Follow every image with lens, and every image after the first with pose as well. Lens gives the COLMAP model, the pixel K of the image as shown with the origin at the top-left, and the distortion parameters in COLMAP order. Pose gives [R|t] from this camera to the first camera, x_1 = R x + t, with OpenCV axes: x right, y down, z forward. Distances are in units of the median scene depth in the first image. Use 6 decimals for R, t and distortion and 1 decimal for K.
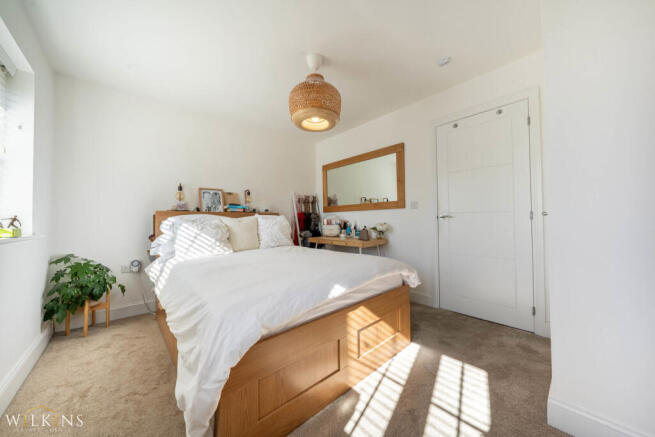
lens RADIAL K [[228.3, 0, 327.5], [0, 228.3, 218.5], [0, 0, 1]] dist [0.000030, -0.000001]
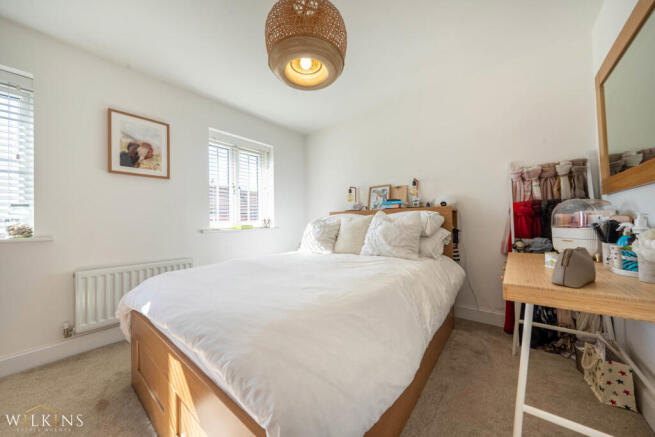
lens RADIAL K [[225.5, 0, 329.8], [0, 225.5, 215.7], [0, 0, 1]] dist [-0.000041, 0.000133]
pose [[0.161966, -0.020249, -0.986589, 0.380494], [0.023637, 0.999582, -0.016635, 0.006235], [0.986513, -0.020626, 0.162377, 0.629588]]
